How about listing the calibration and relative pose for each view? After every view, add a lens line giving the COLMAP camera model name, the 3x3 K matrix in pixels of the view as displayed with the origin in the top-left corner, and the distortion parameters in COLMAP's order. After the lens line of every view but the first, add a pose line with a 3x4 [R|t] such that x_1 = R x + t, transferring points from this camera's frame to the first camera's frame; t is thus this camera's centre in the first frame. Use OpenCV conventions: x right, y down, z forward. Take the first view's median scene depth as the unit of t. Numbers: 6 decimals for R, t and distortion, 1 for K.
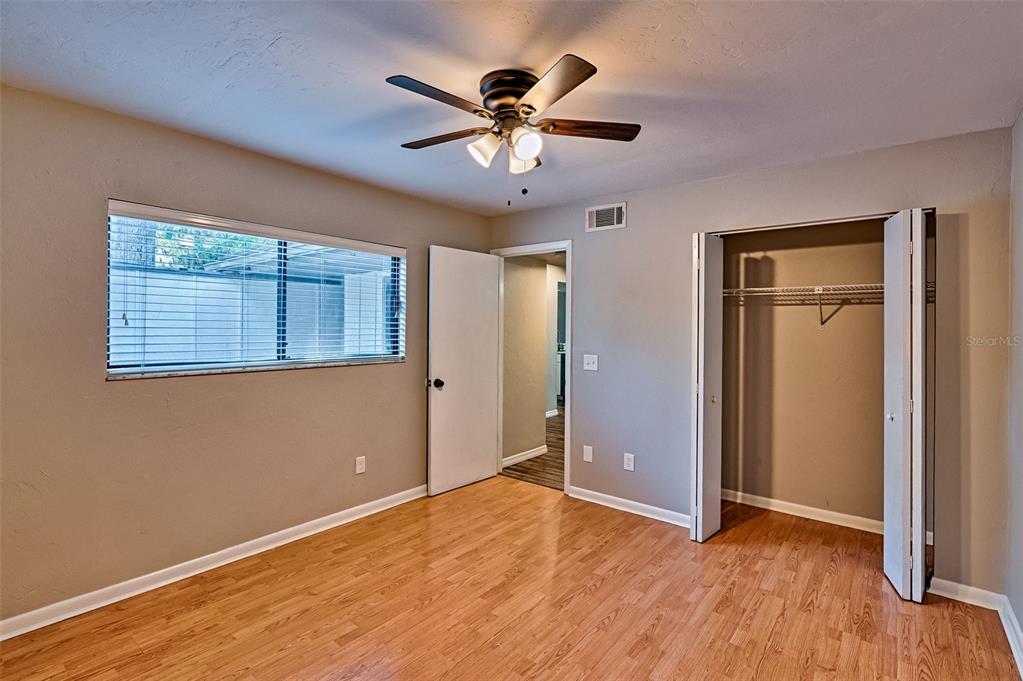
lens RADIAL K [[480.2, 0, 512.9], [0, 480.2, 330.2], [0, 0, 1]] dist [-0.003073, 0.000311]
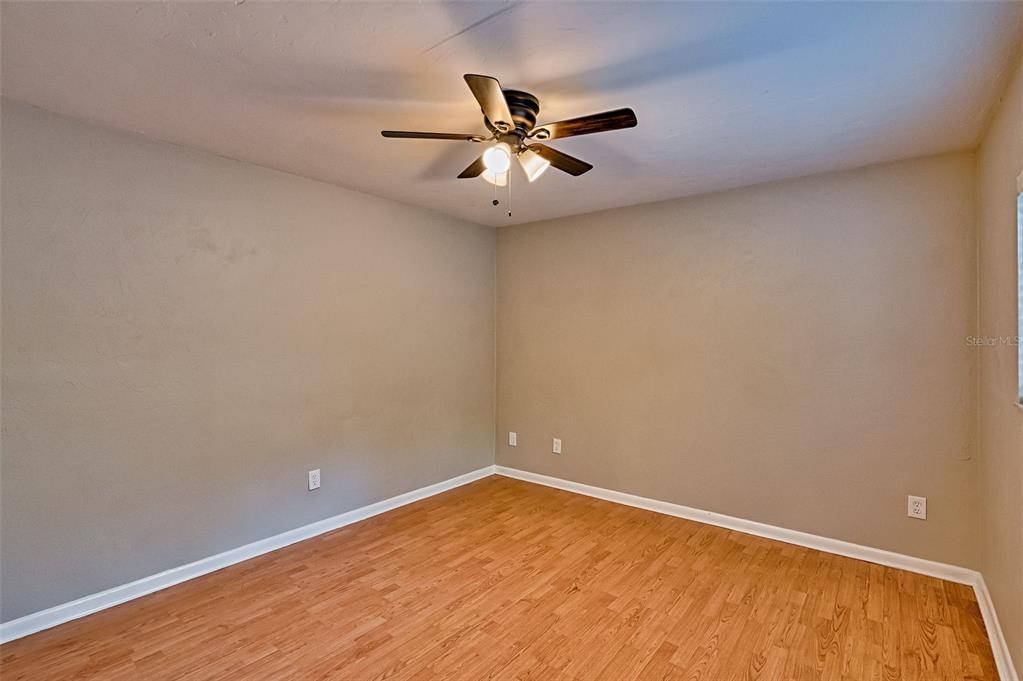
lens RADIAL K [[480.2, 0, 512.9], [0, 480.2, 330.2], [0, 0, 1]] dist [-0.003073, 0.000311]
pose [[-0.999764, -0.016949, -0.013577, -0.002593], [-0.016898, 0.999850, -0.003862, -0.004292], [0.013641, -0.003631, -0.999900, 2.005749]]
